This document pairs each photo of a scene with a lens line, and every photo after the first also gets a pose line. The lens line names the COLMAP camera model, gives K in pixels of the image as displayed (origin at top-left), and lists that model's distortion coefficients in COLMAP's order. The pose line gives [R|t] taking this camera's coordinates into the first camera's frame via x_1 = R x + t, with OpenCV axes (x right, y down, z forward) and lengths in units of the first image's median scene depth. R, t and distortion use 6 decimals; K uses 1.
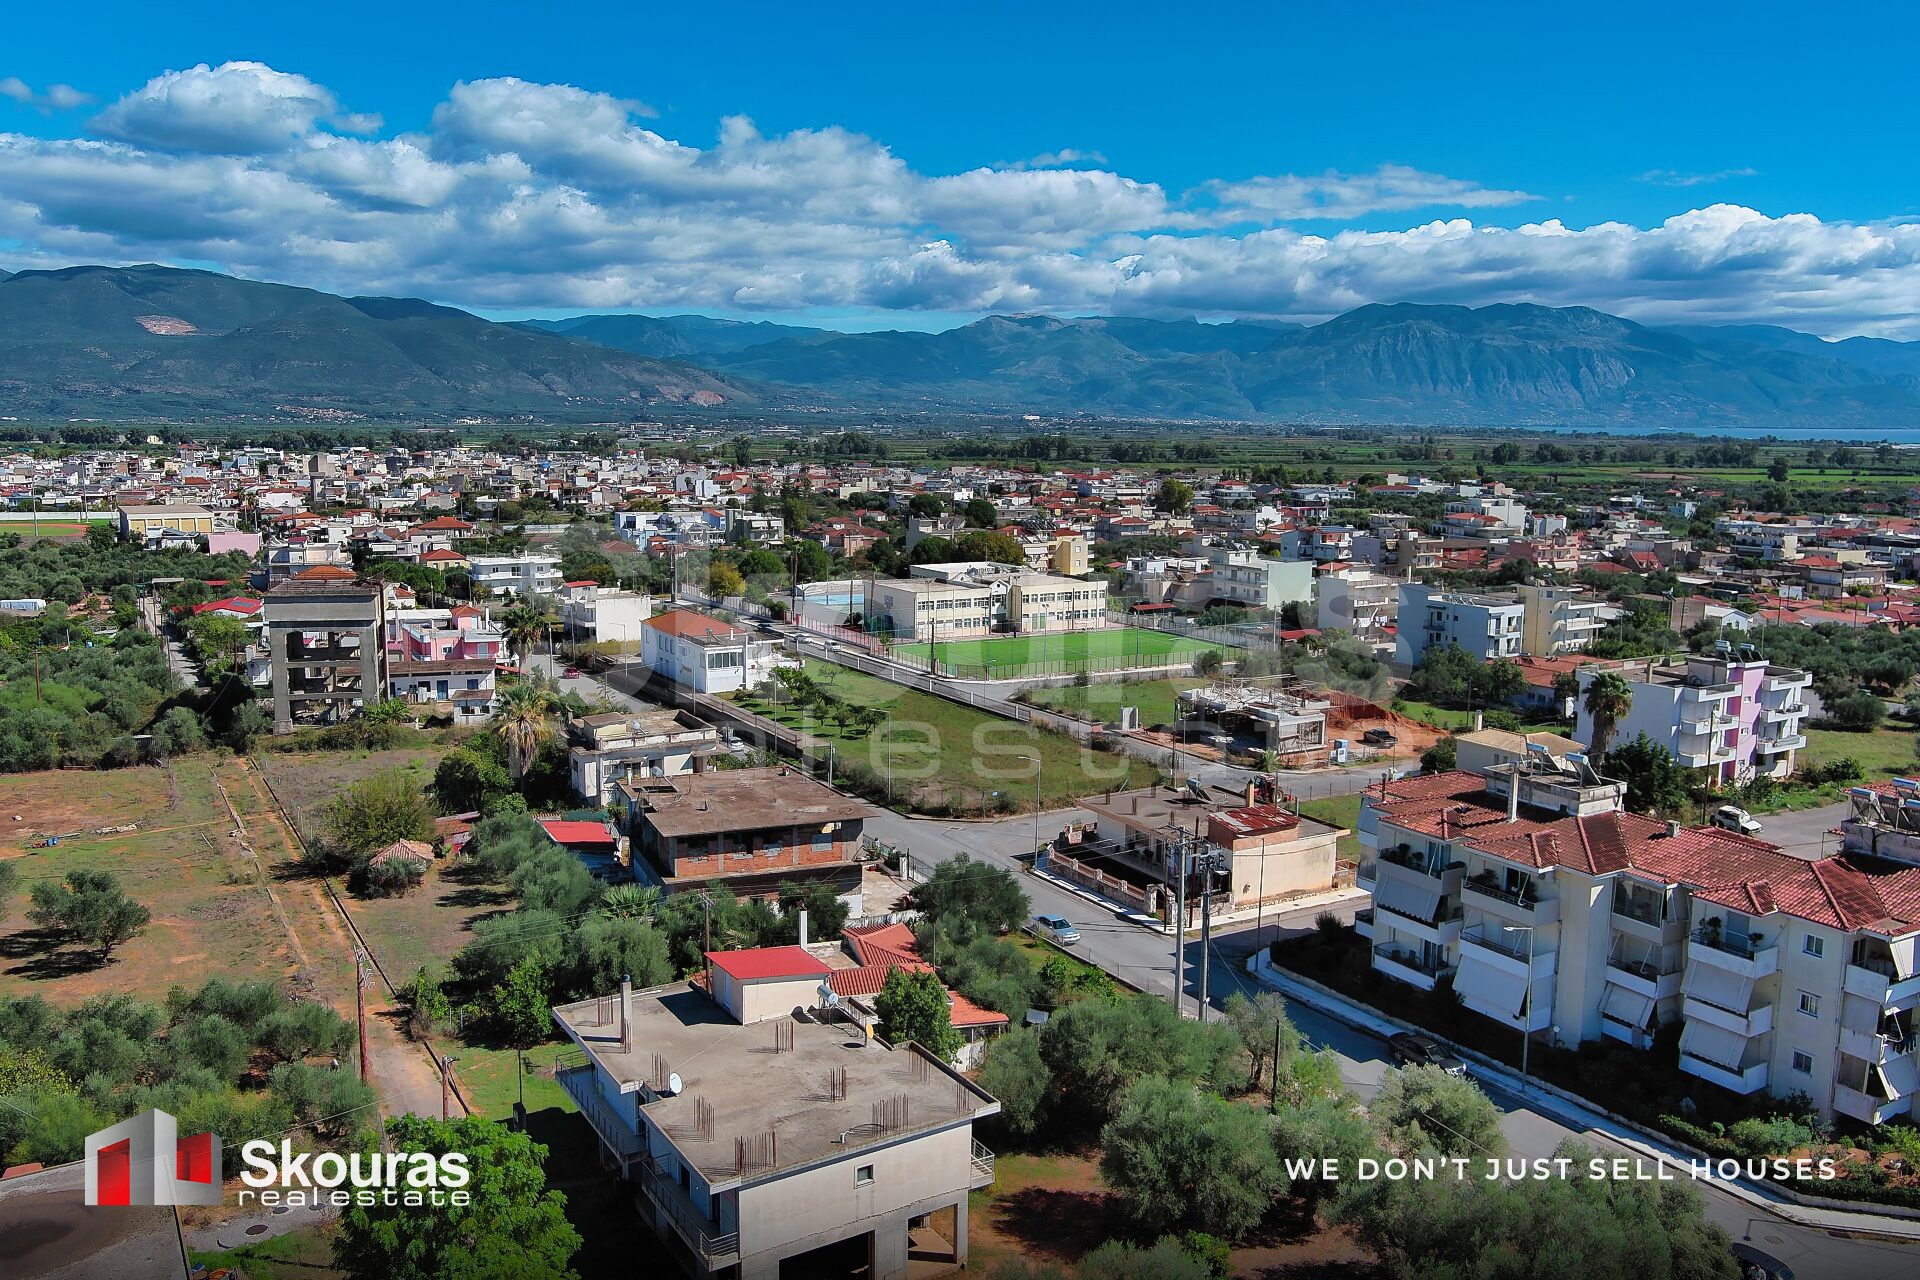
lens RADIAL K [[1478.4, 0, 954.3], [0, 1478.4, 646.8], [0, 0, 1]] dist [0.013379, -0.009599]
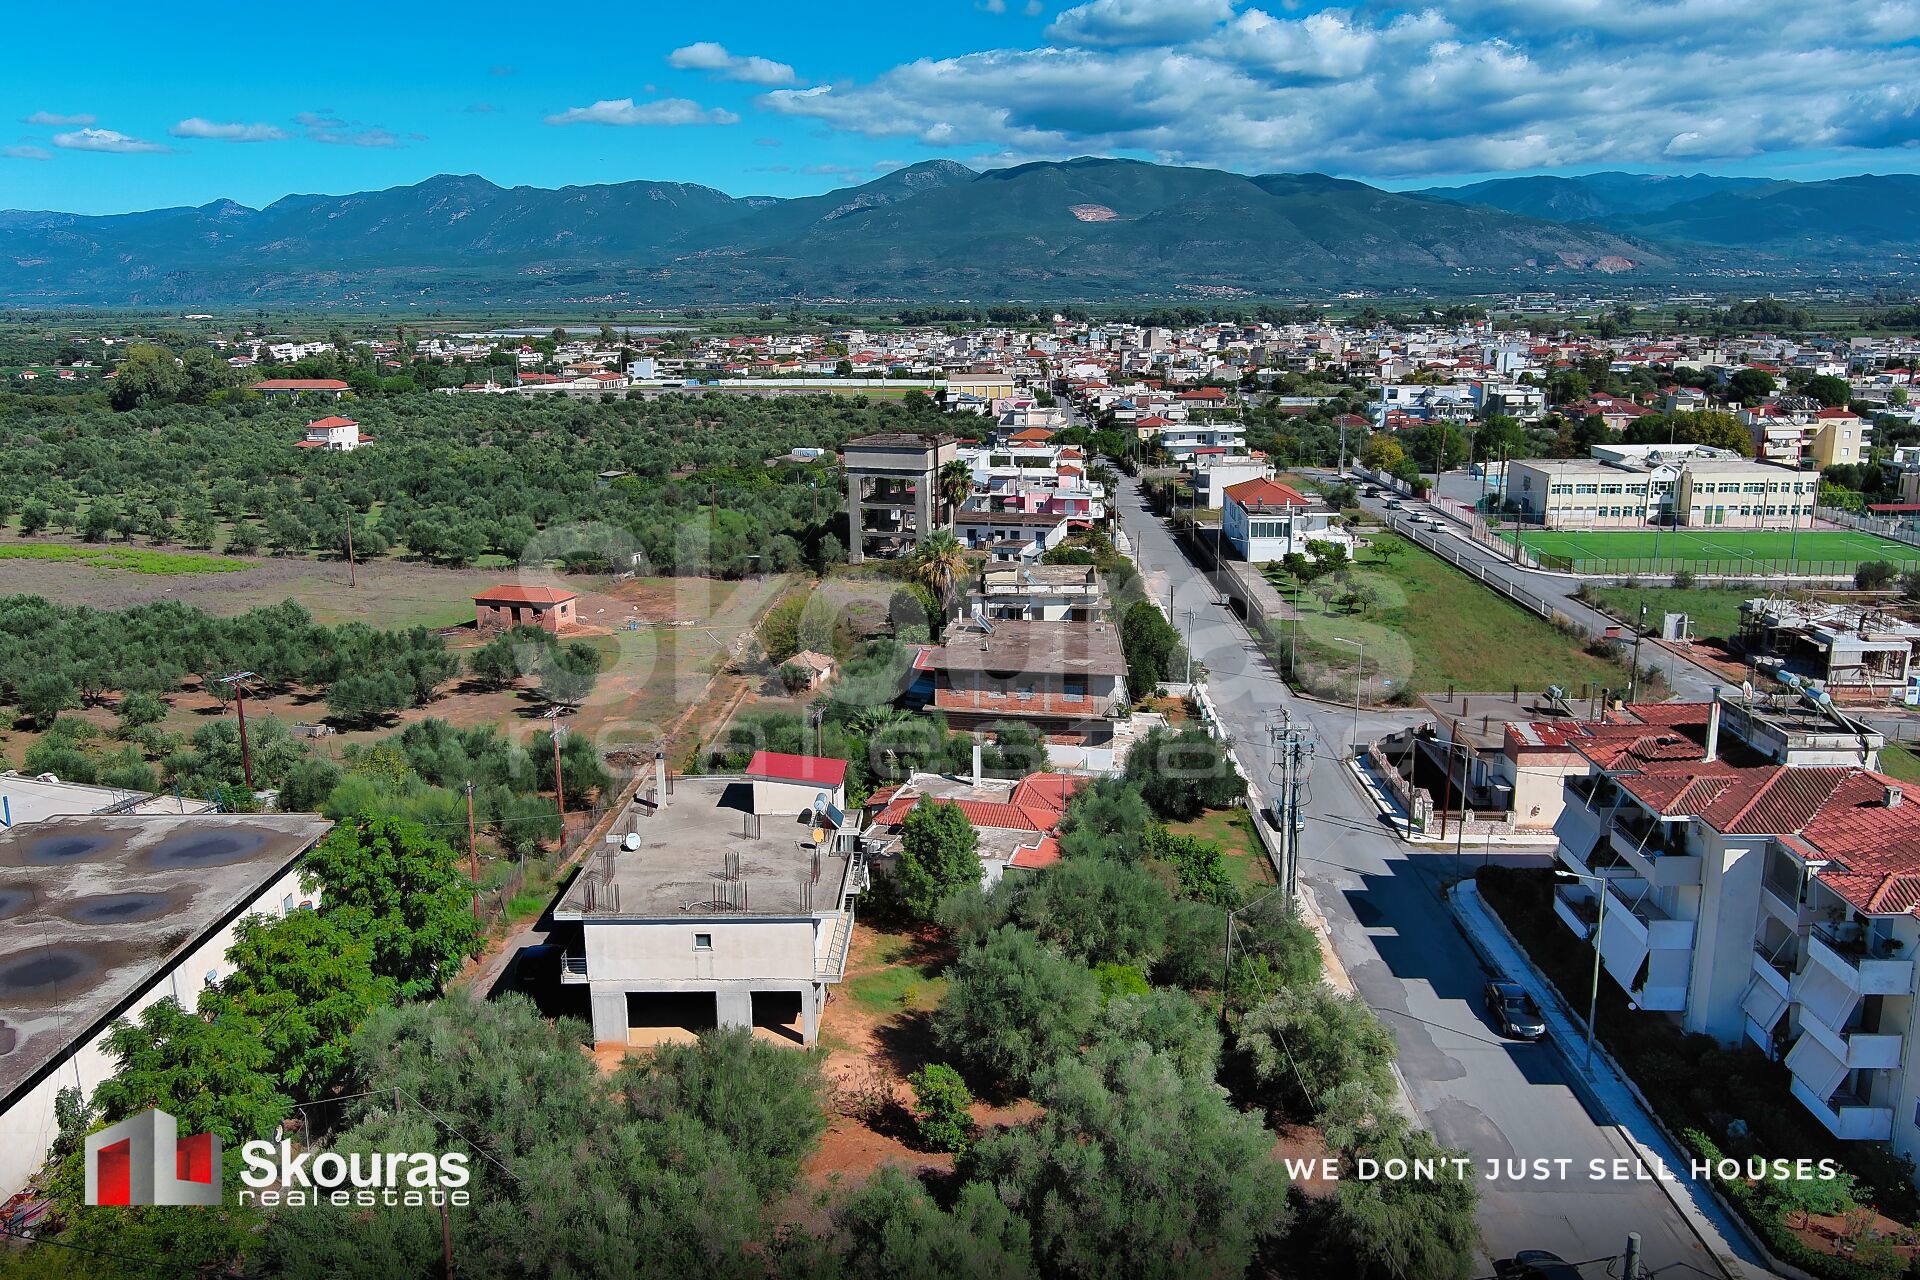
lens RADIAL K [[1478.4, 0, 949.8], [0, 1478.4, 634.9], [0, 0, 1]] dist [0.013379, -0.009599]
pose [[0.837796, 0.104805, -0.535831, 0.452964], [-0.064580, 0.993536, 0.093355, 0.000489], [0.542151, -0.043609, 0.839149, 0.099587]]
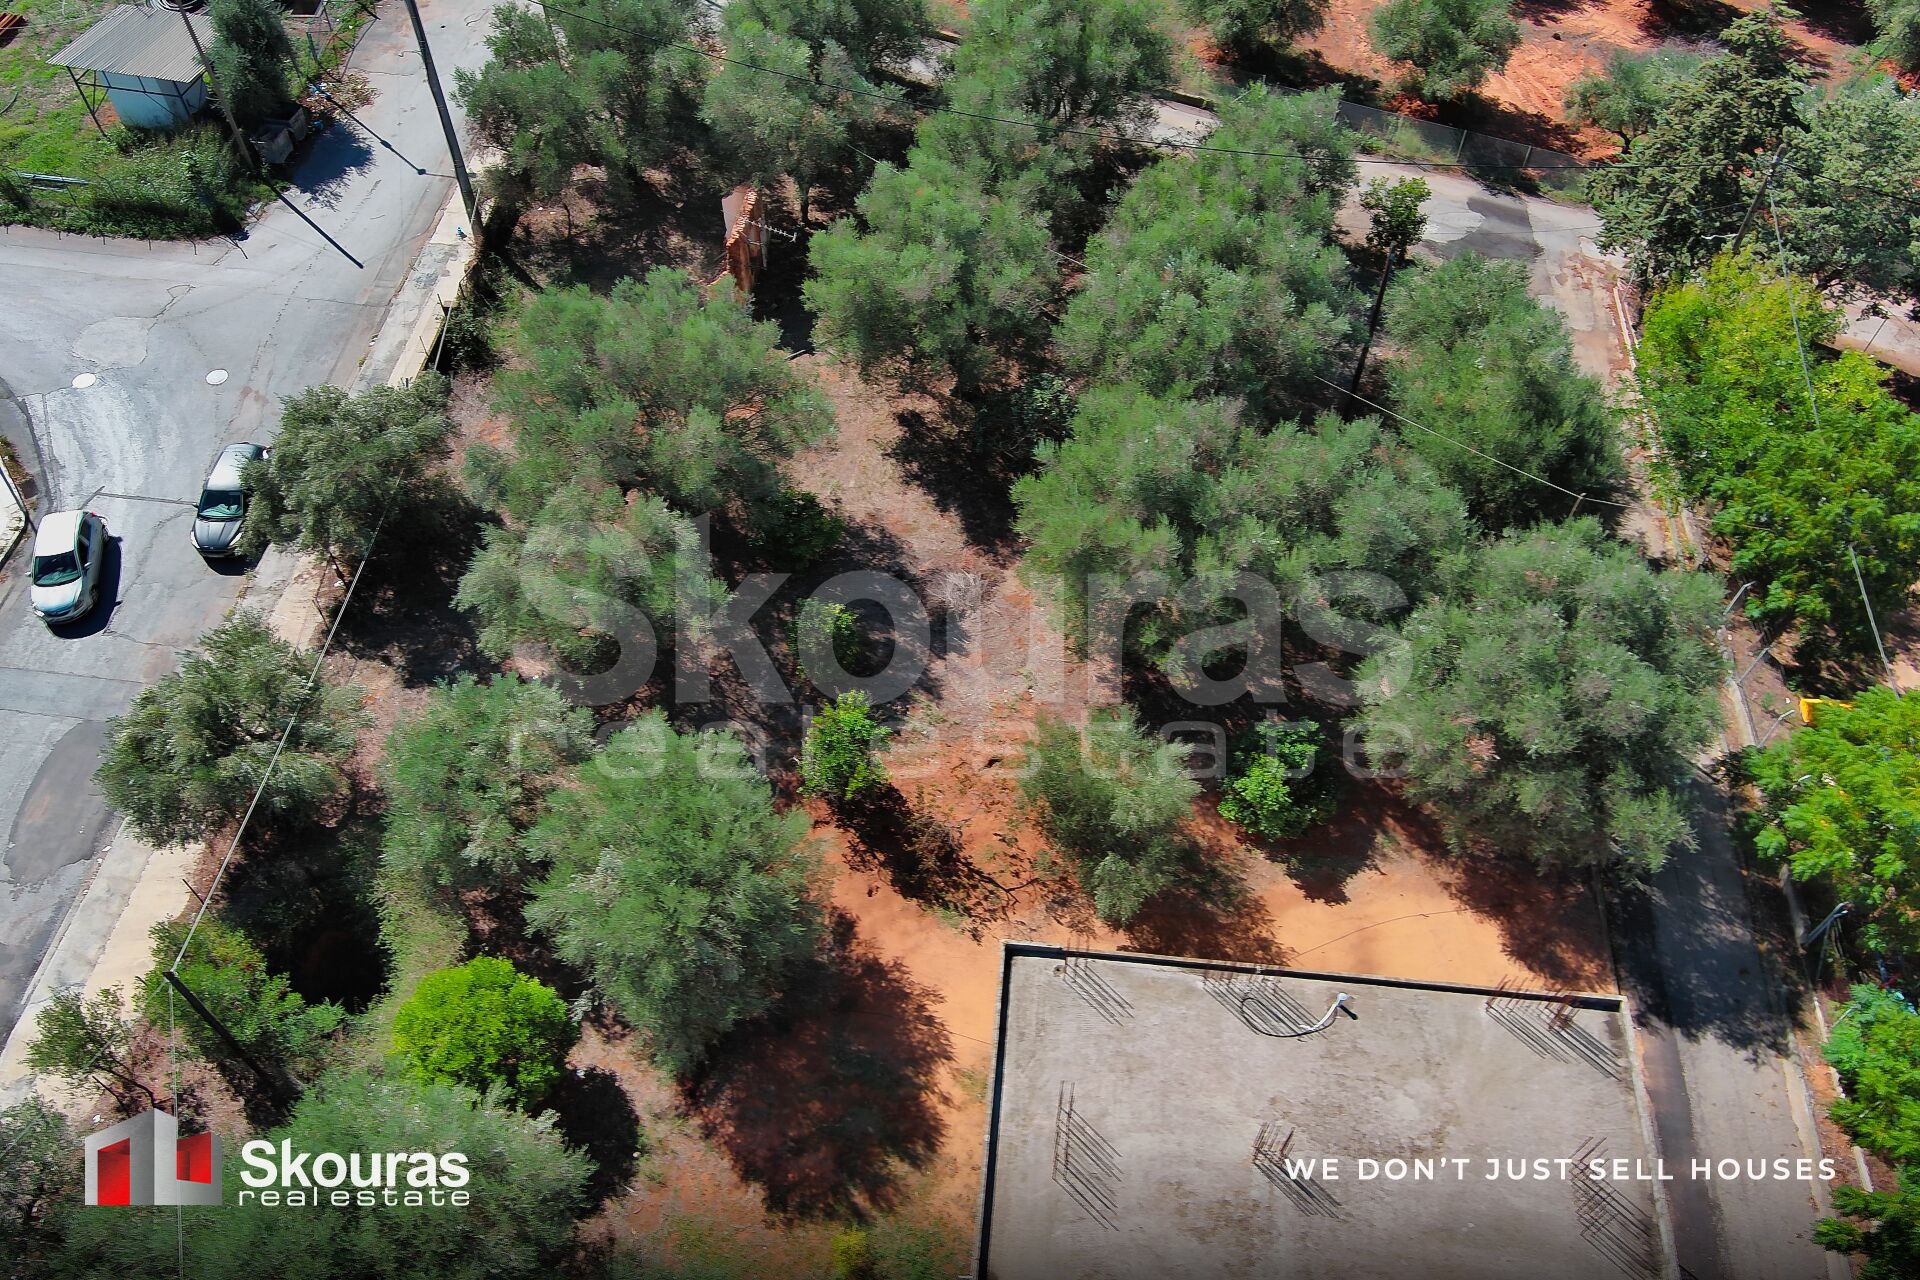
lens RADIAL K [[1478.4, 0, 955.9], [0, 1478.4, 639.3], [0, 0, 1]] dist [0.013379, -0.009599]
pose [[-0.792418, -0.487745, 0.366304, -0.062839], [0.086074, 0.505100, 0.858758, -0.123979], [-0.603875, 0.712025, -0.358268, 0.770965]]
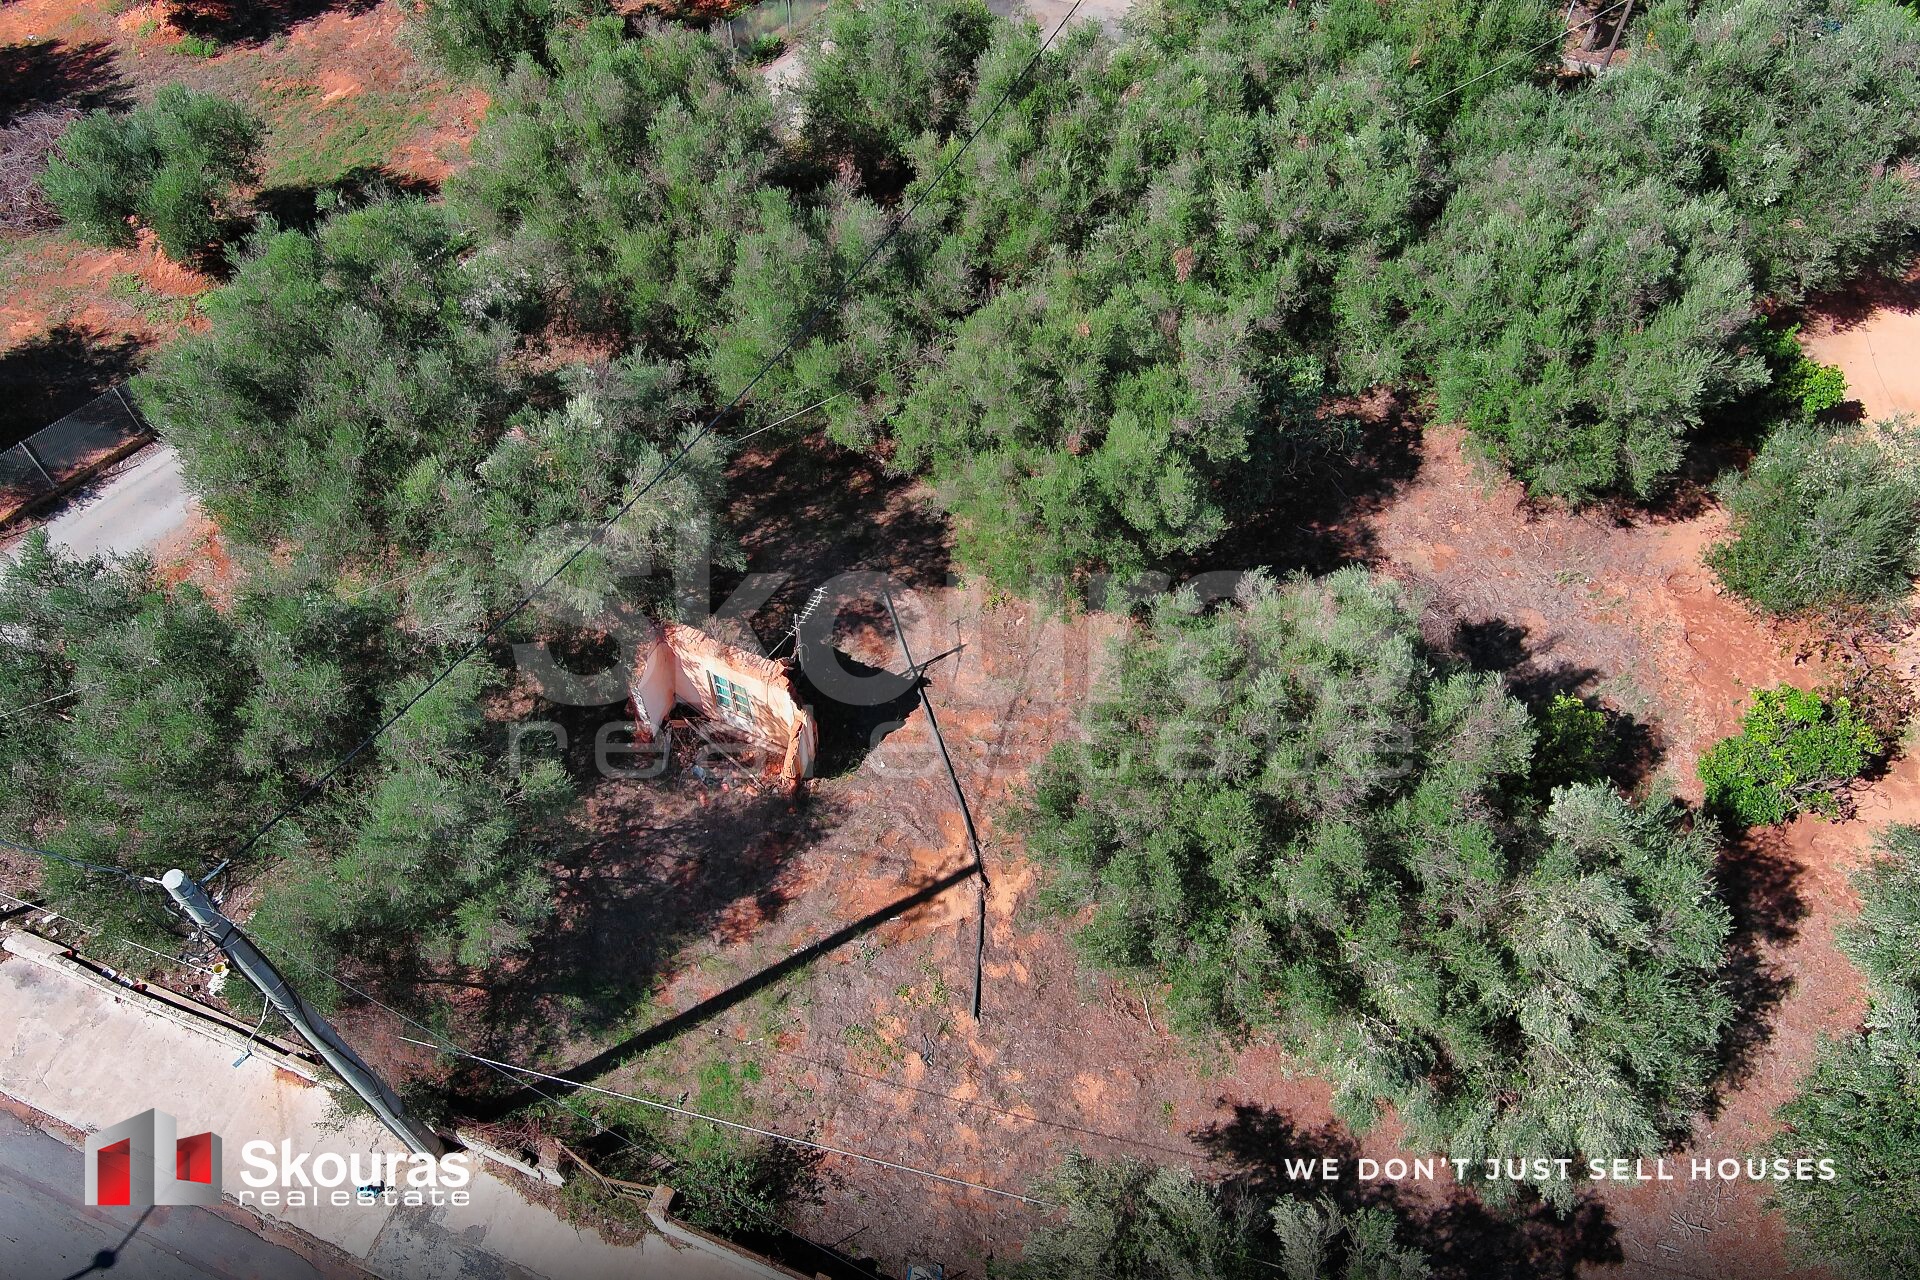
lens RADIAL K [[1478.4, 0, 957.3], [0, 1478.4, 630.1], [0, 0, 1]] dist [0.013379, -0.009599]
pose [[-0.806528, 0.485200, -0.337777, 0.373663], [-0.092704, 0.460483, 0.882814, -0.030547], [0.583883, 0.743327, -0.326413, 0.634639]]
